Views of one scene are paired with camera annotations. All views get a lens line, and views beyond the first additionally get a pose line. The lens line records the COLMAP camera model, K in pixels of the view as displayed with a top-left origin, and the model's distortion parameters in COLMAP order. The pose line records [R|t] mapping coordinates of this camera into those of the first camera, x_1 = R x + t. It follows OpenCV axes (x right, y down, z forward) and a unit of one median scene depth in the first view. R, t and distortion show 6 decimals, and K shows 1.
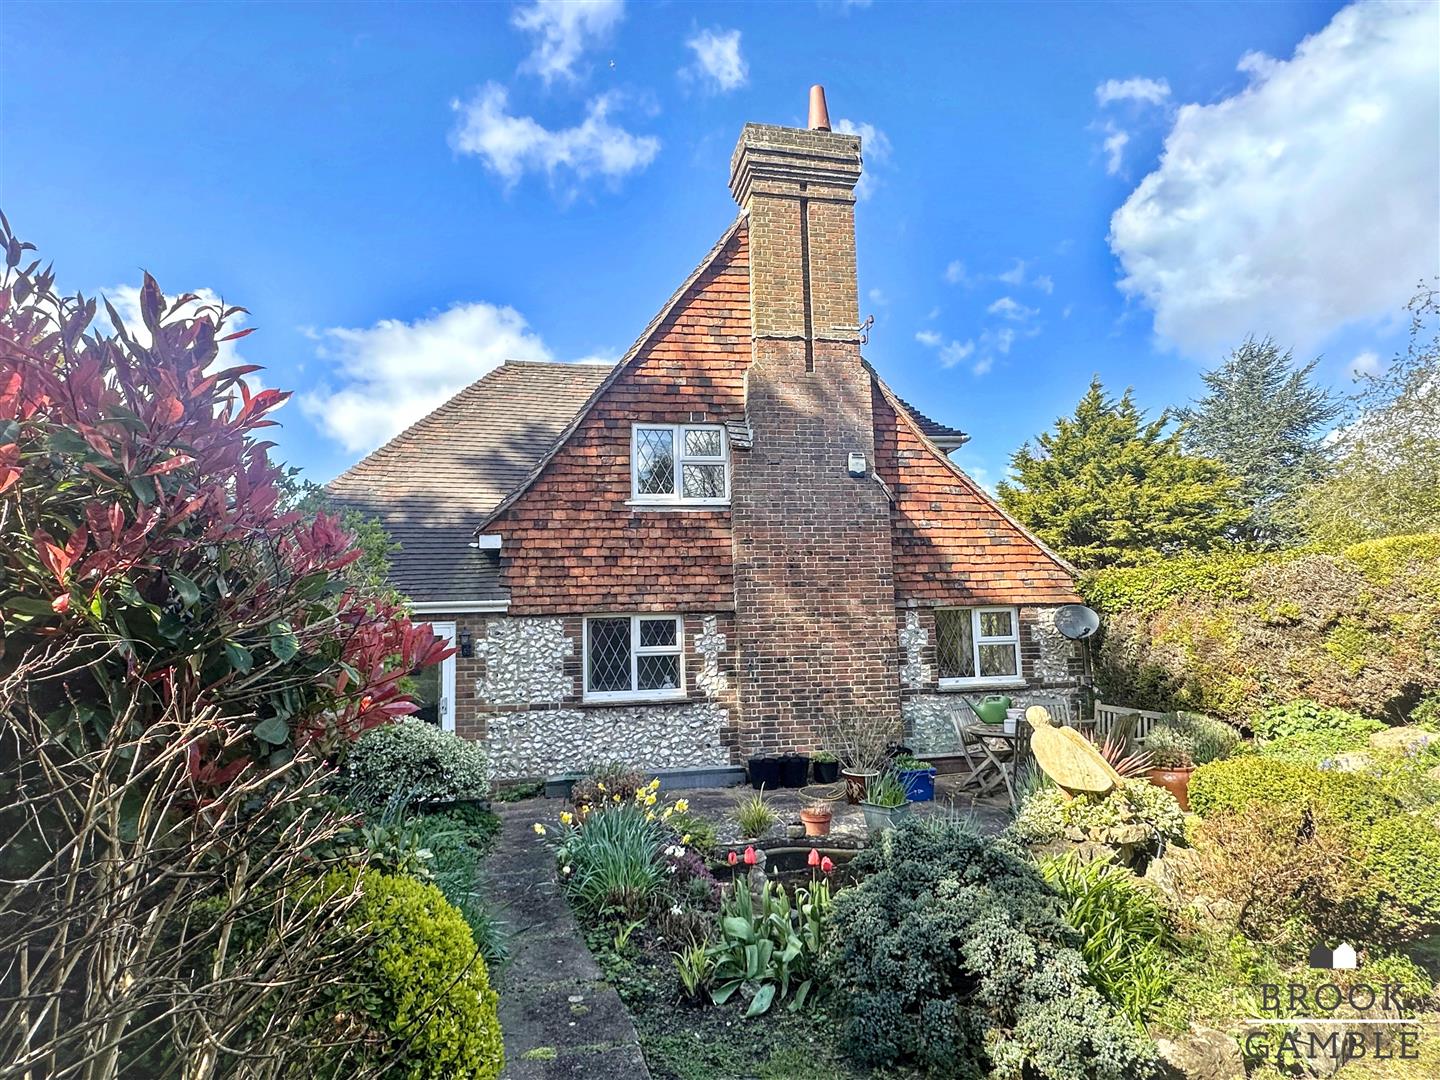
lens RADIAL K [[773.3, 0, 725.4], [0, 773.3, 548.4], [0, 0, 1]] dist [-0.004799, -0.000464]
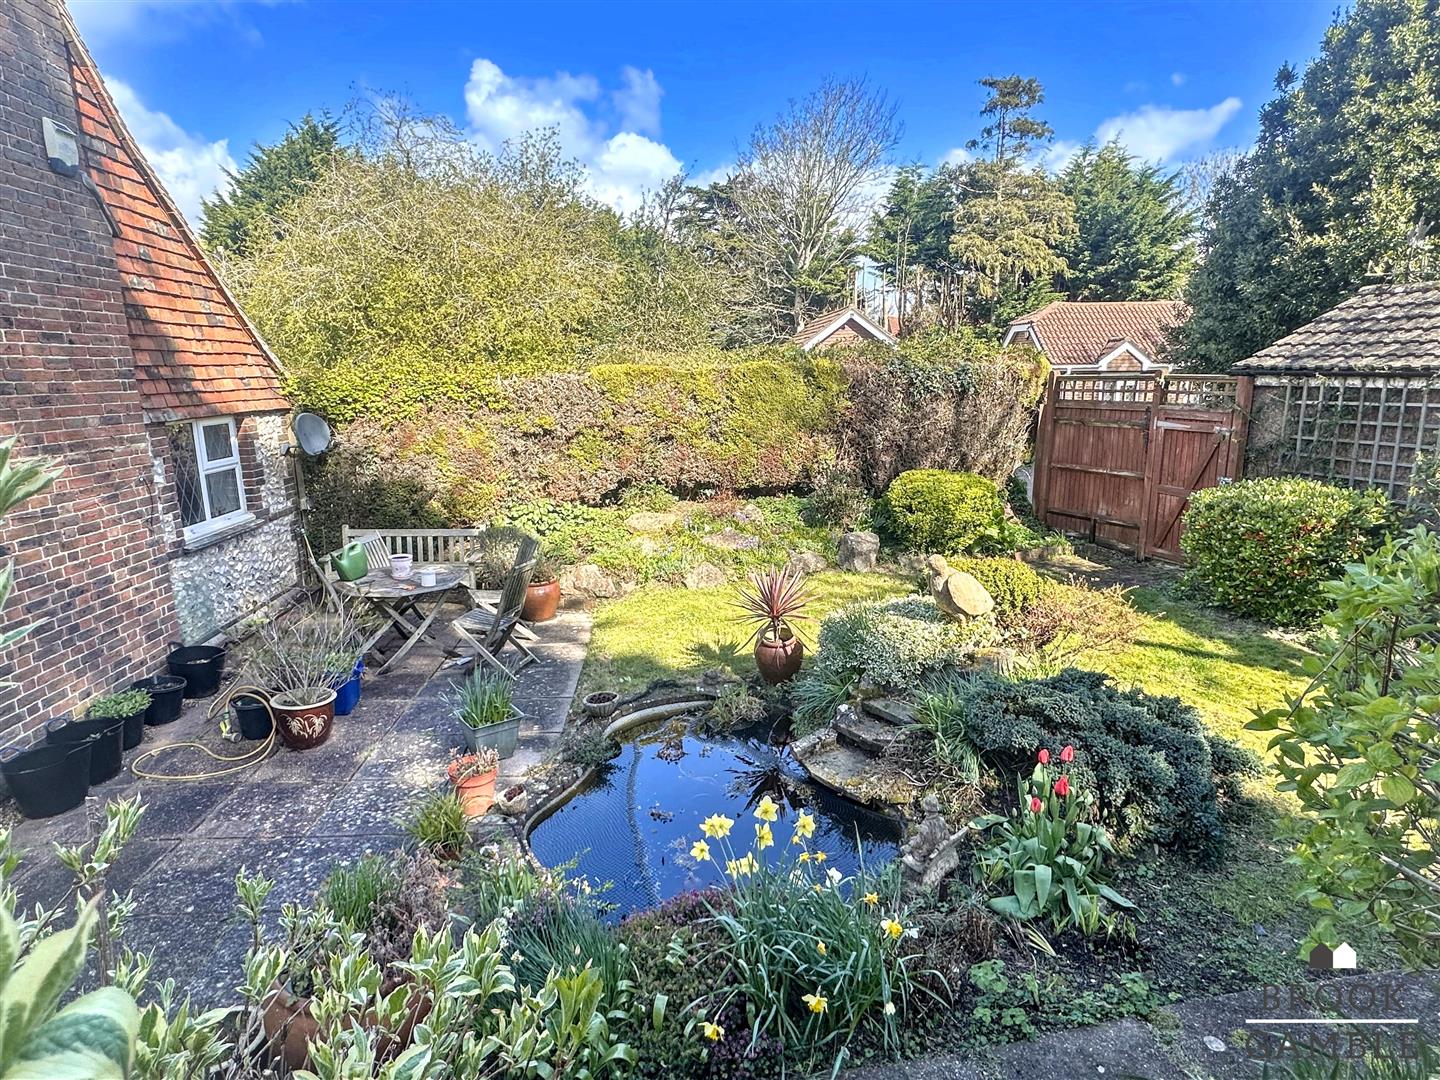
lens RADIAL K [[799.8, 0, 716.2], [0, 799.8, 547.0], [0, 0, 1]] dist [-0.003260, 0.001284]
pose [[0.131321, -0.189840, 0.972993, -0.338241], [-0.106597, 0.973098, 0.204248, -0.006344], [-0.985592, -0.130540, 0.107552, 0.495683]]
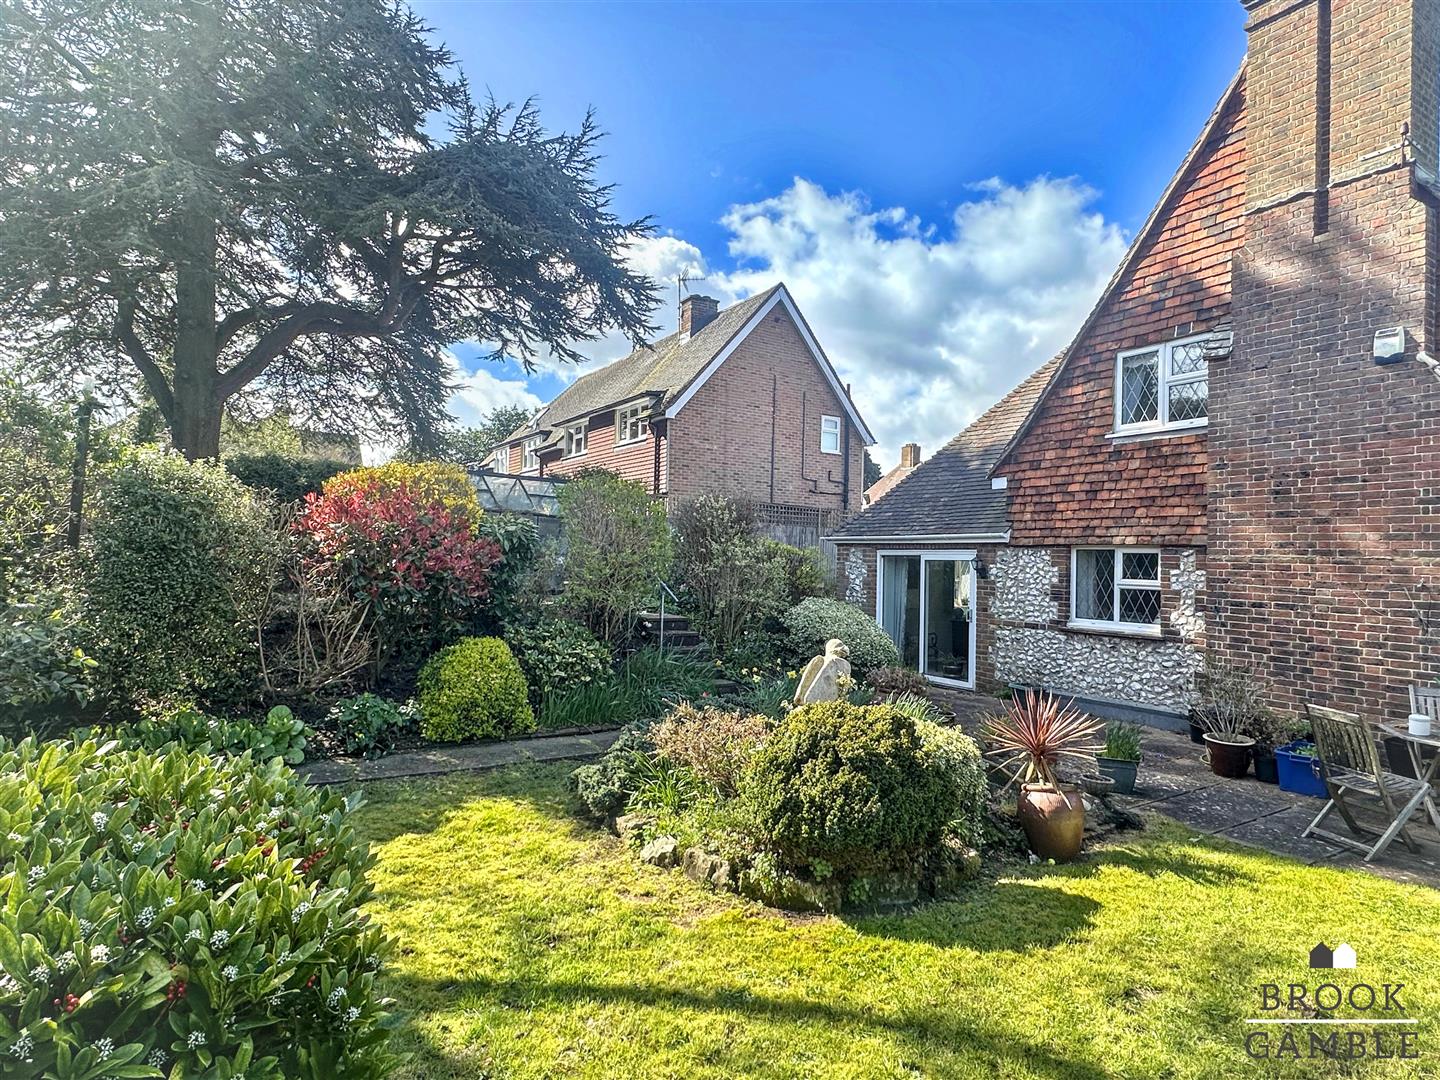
lens RADIAL K [[815.6, 0, 722.1], [0, 815.6, 549.6], [0, 0, 1]] dist [0.000052, 0.000388]
pose [[0.361486, 0.025695, -0.932023, 0.669979], [0.077843, 0.995299, 0.057631, -0.012047], [0.929122, -0.093384, 0.357787, 0.139986]]
